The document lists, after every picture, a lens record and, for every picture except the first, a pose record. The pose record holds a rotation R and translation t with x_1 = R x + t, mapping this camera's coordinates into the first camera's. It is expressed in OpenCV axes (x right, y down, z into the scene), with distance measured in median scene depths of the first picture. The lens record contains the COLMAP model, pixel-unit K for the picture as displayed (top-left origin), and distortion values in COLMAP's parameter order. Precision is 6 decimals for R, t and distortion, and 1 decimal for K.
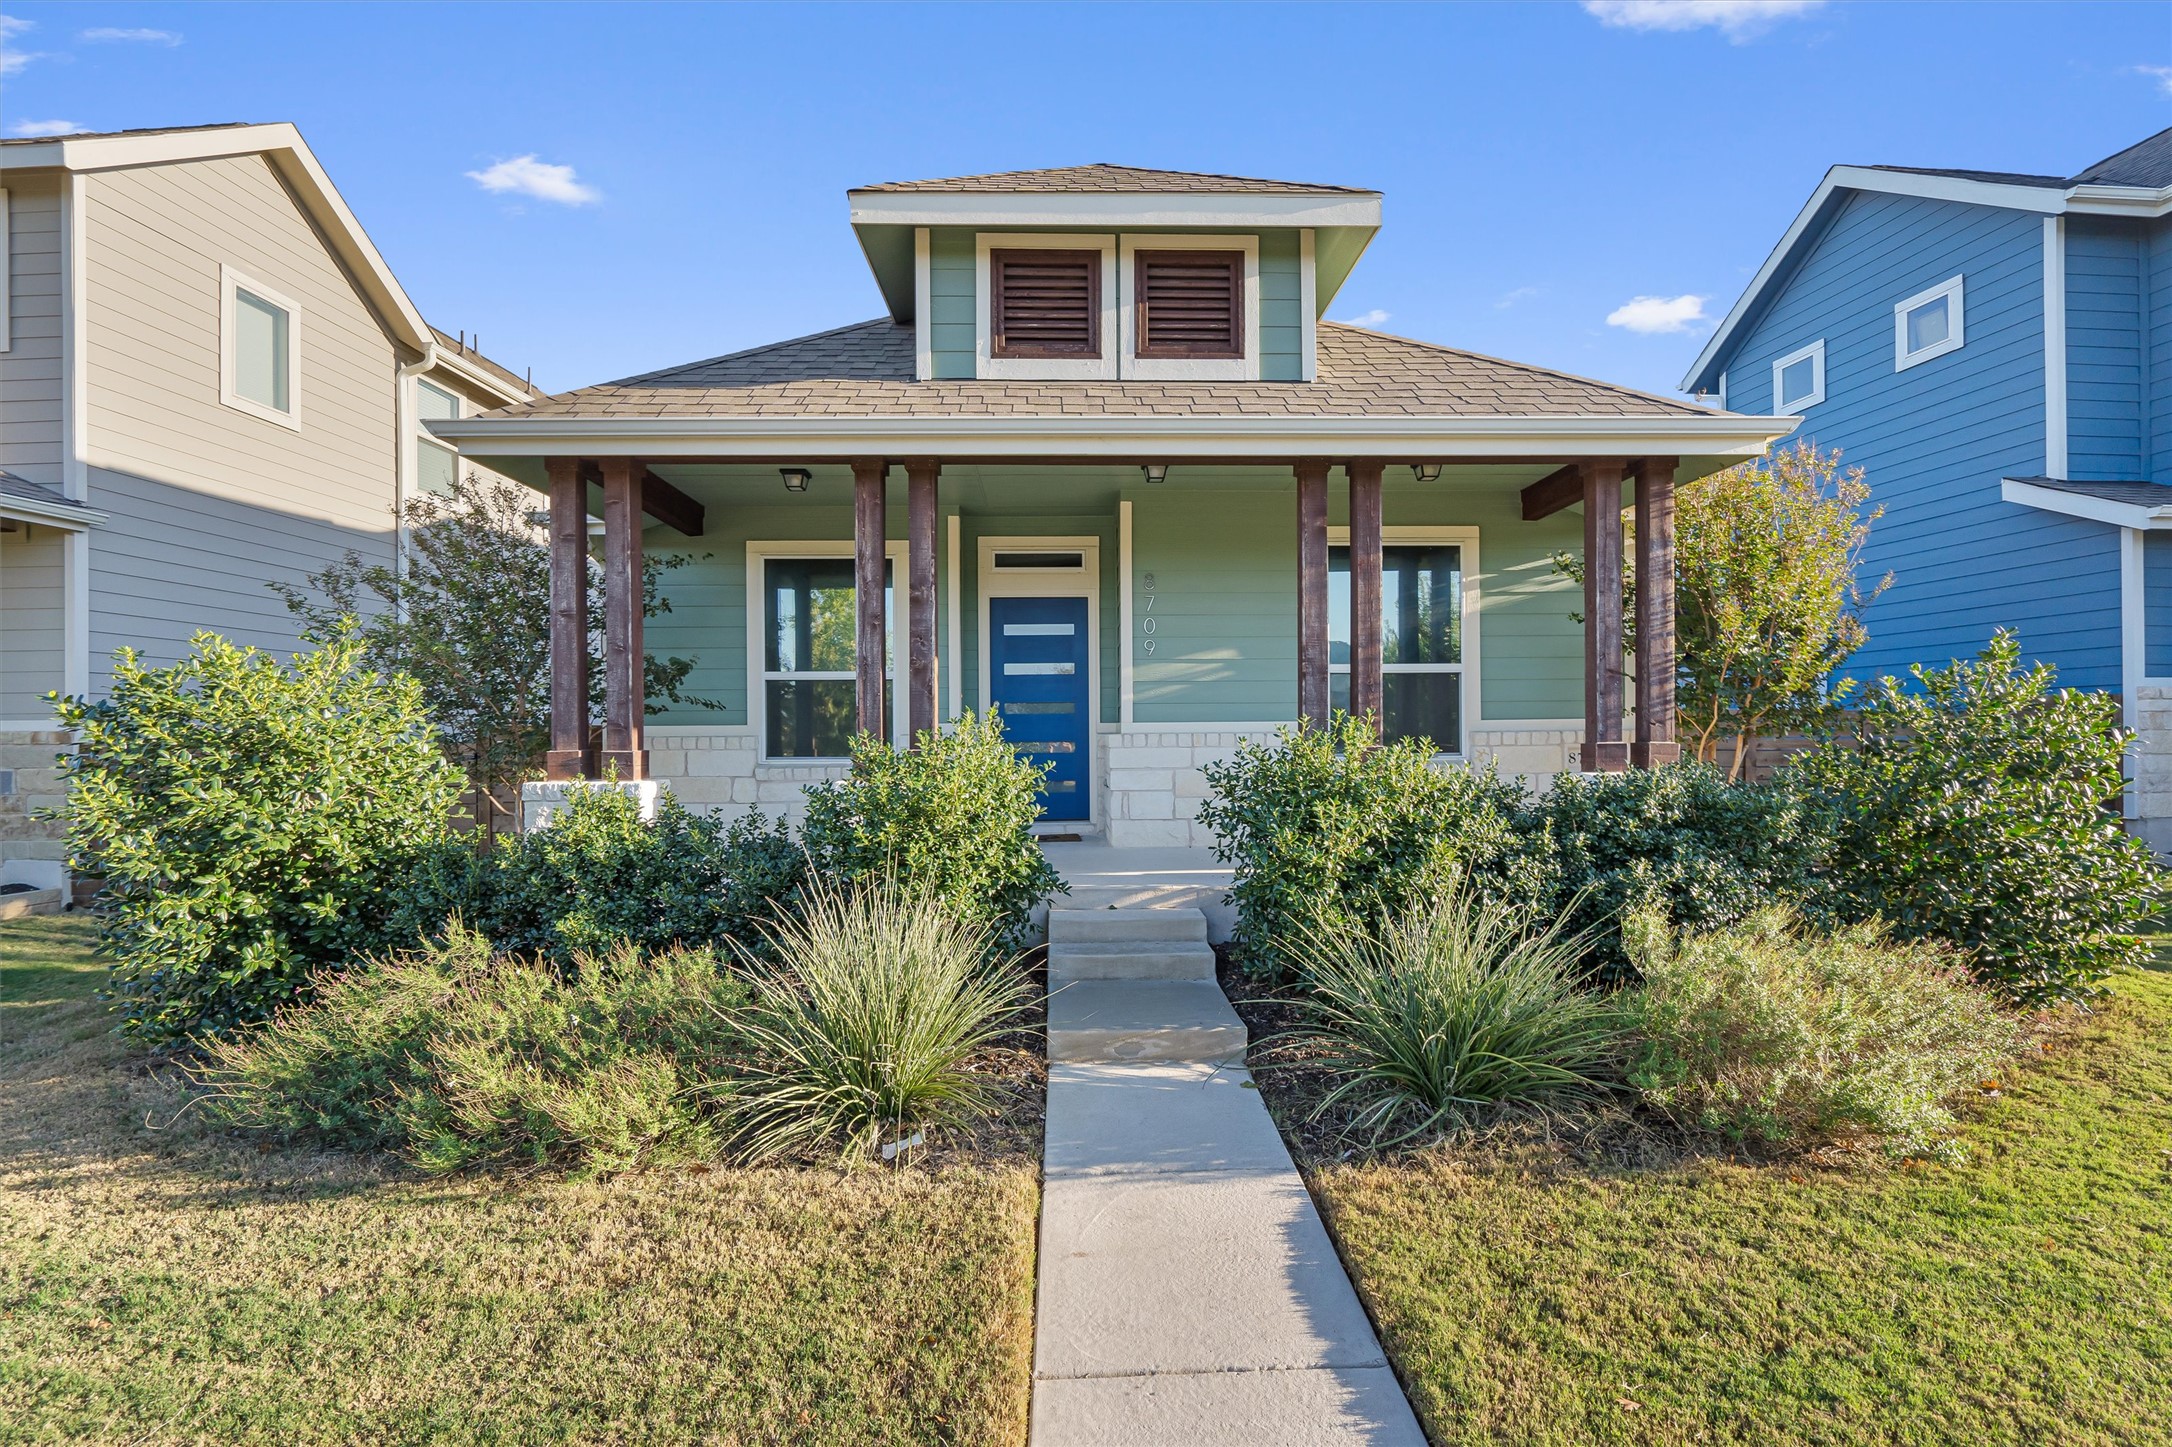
lens RADIAL K [[939.2, 0, 1076.1], [0, 939.2, 729.6], [0, 0, 1]] dist [-0.006522, 0.001684]
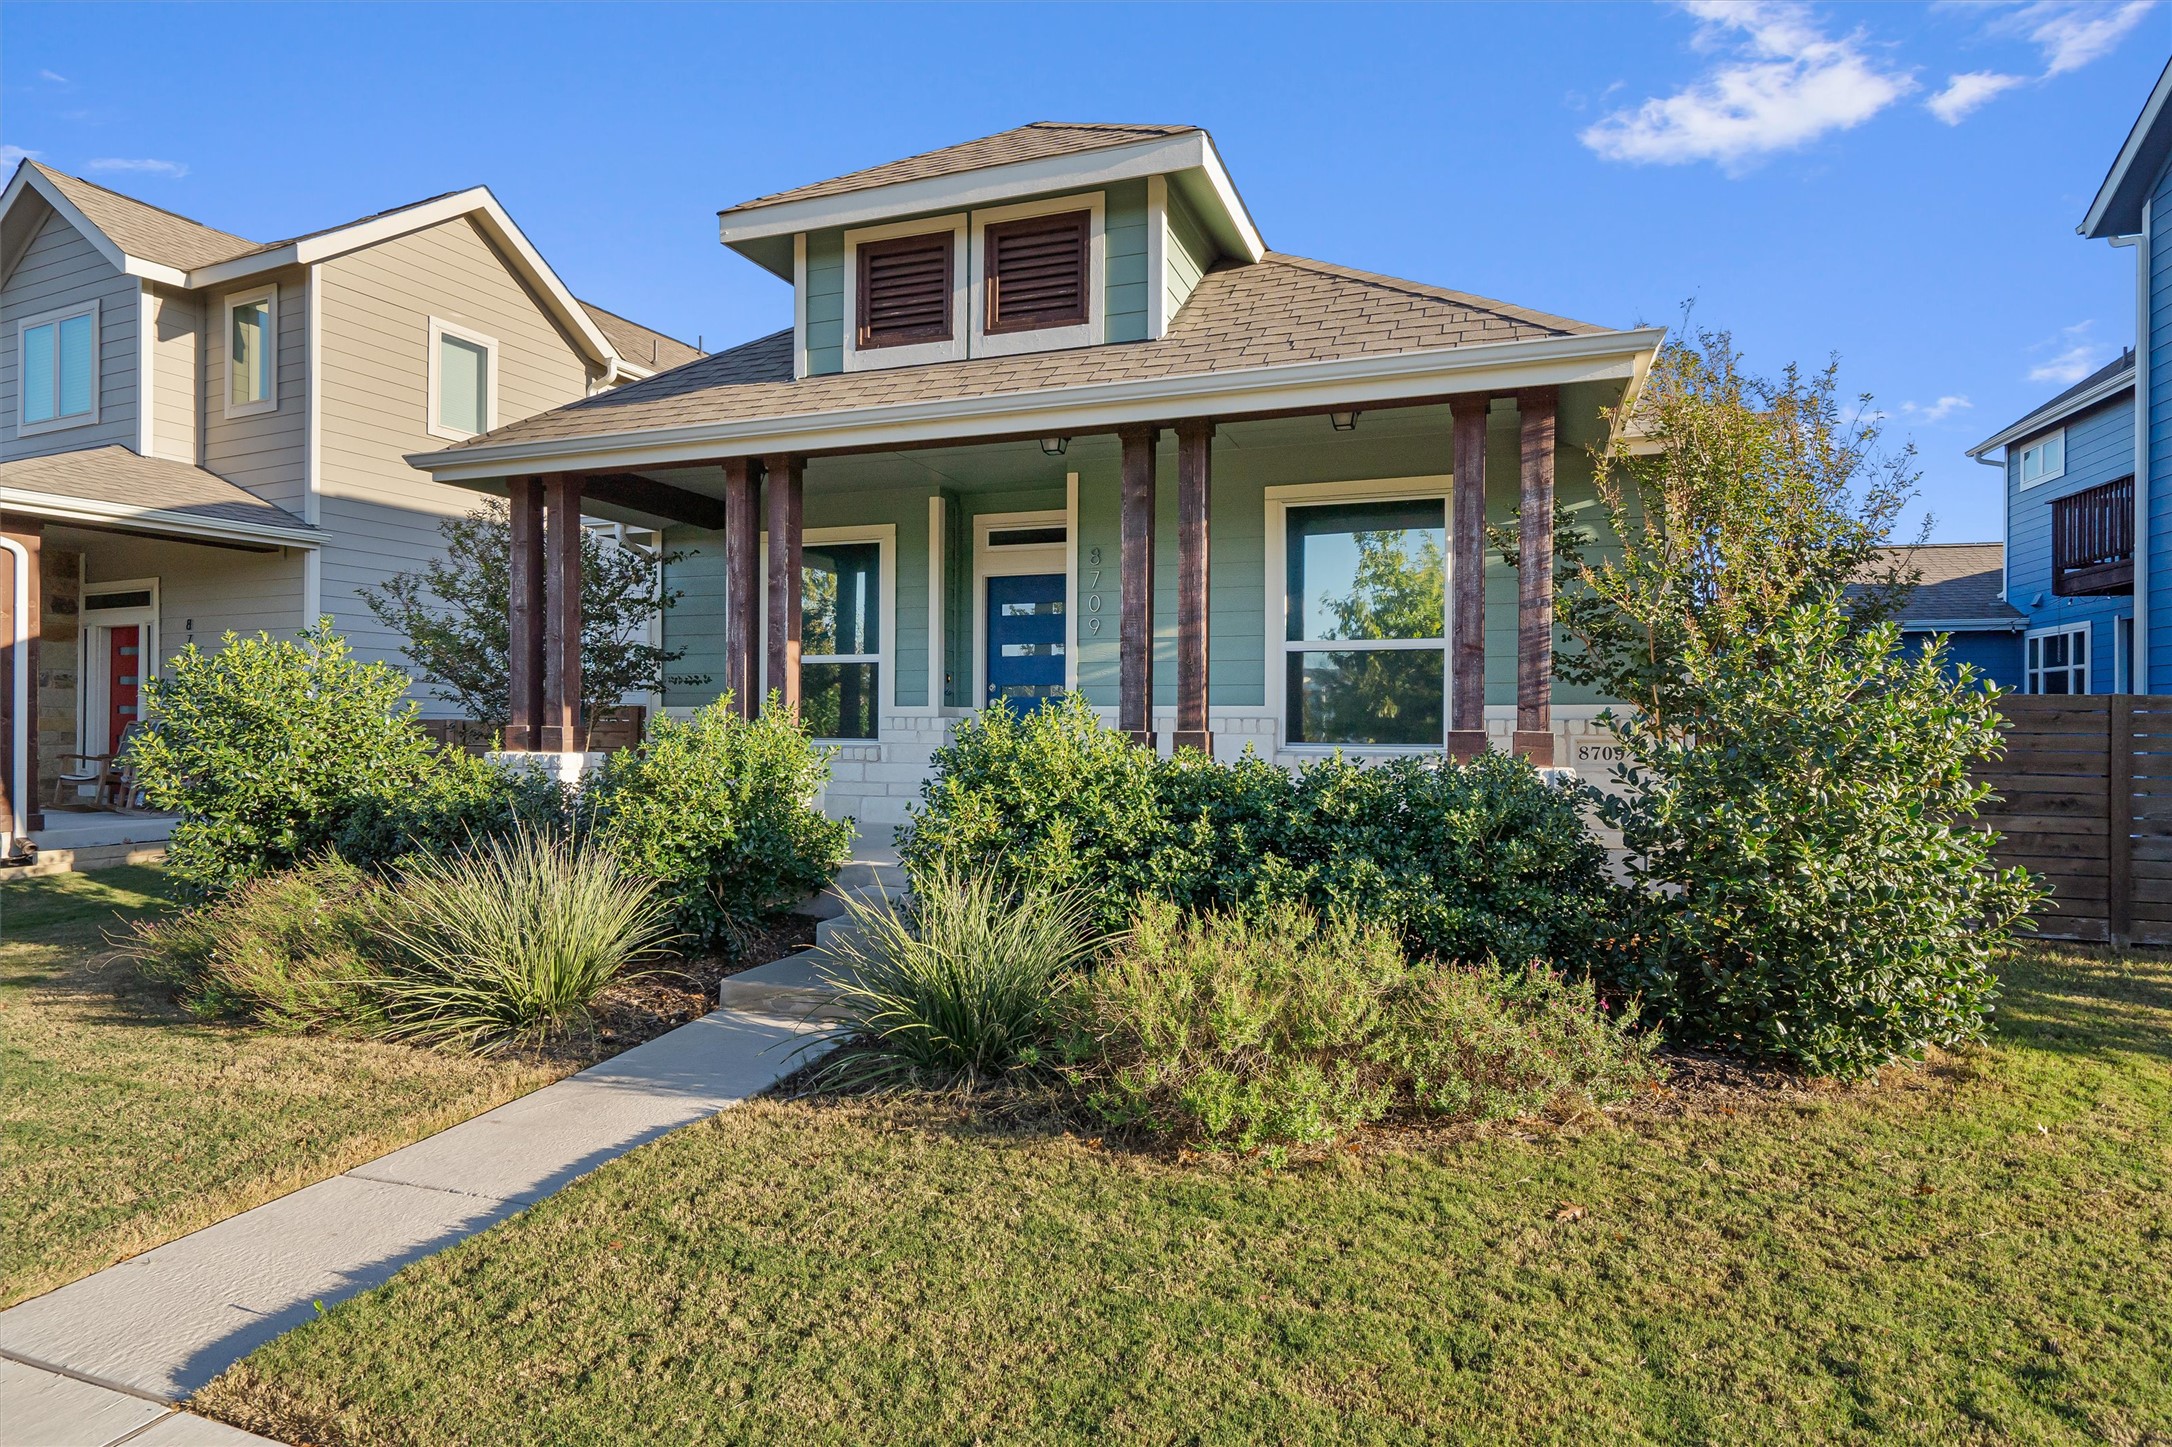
lens RADIAL K [[1123.0, 0, 1106.2], [0, 1123.0, 715.5], [0, 0, 1]] dist [0.005135, -0.003724]
pose [[0.938347, 0.008289, -0.345595, 0.596237], [-0.009665, 0.999951, -0.002258, 0.005257], [0.345559, 0.005459, 0.938381, -0.062382]]
